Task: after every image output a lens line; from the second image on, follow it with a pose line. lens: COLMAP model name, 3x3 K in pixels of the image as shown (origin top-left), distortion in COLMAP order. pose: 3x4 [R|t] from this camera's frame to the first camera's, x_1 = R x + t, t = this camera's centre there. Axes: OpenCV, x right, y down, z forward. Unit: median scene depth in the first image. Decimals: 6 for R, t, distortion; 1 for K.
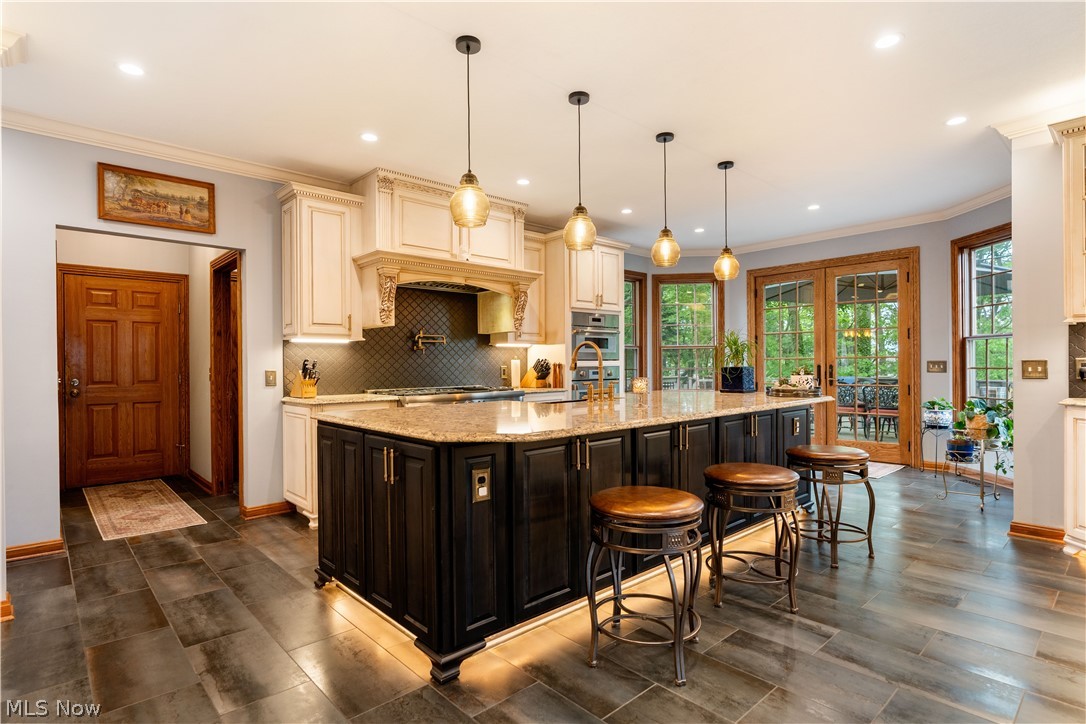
lens RADIAL K [[559.1, 0, 543.0], [0, 559.1, 367.9], [0, 0, 1]] dist [-0.000041, 0.000137]
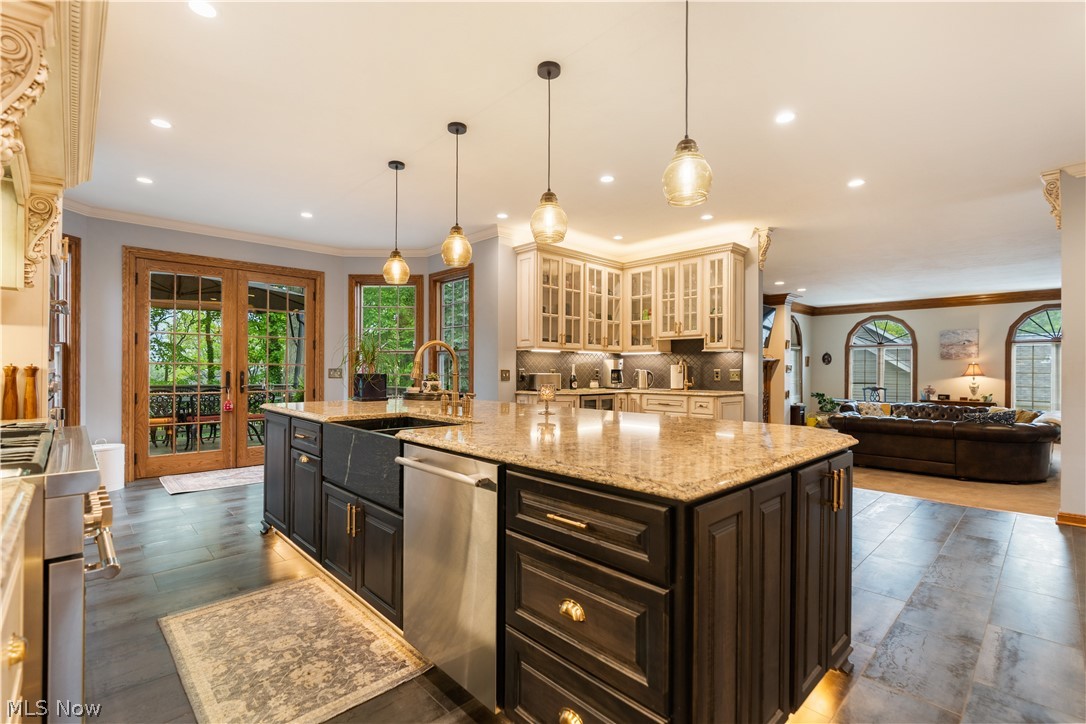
lens RADIAL K [[490.9, 0, 542.7], [0, 490.9, 367.5], [0, 0, 1]] dist [-0.002613, 0.001063]
pose [[-0.015781, 0.011680, 0.999807, -0.389127], [0.001378, 0.999931, -0.011660, -0.001790], [-0.999875, 0.001193, -0.015796, 0.570254]]
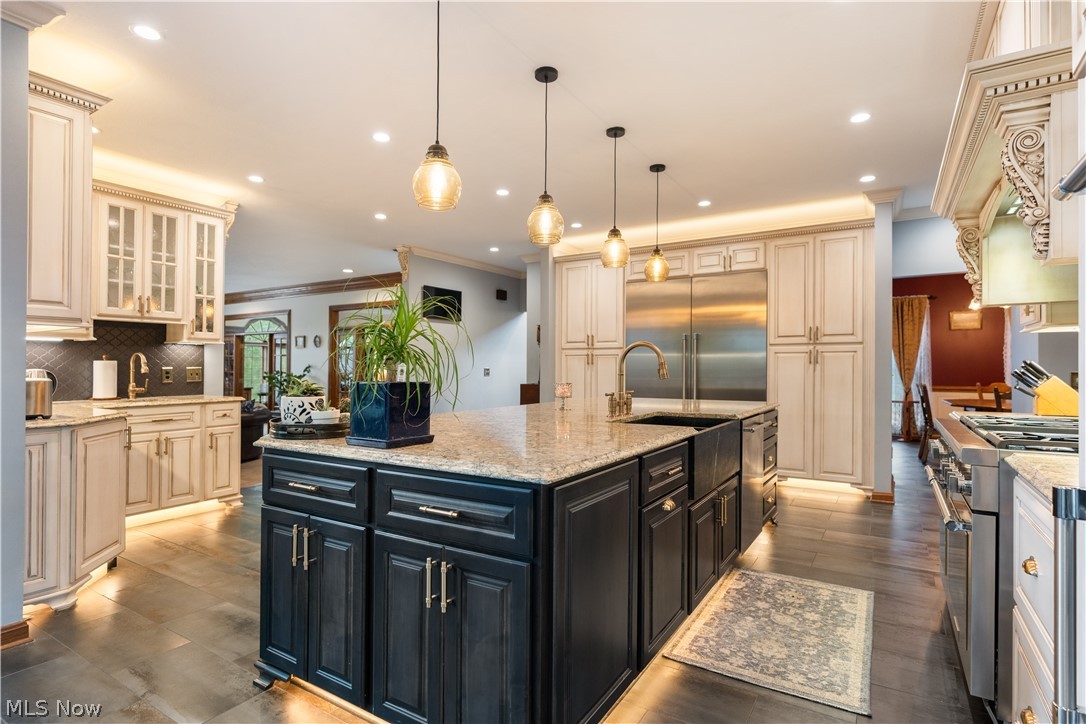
lens RADIAL K [[559.1, 0, 539.7], [0, 559.1, 362.9], [0, 0, 1]] dist [-0.000041, 0.000137]
pose [[-0.966145, 0.005820, -0.257935, 0.272215], [0.005705, 0.999983, 0.001195, -0.012987], [0.257937, -0.000317, -0.966162, 1.131968]]
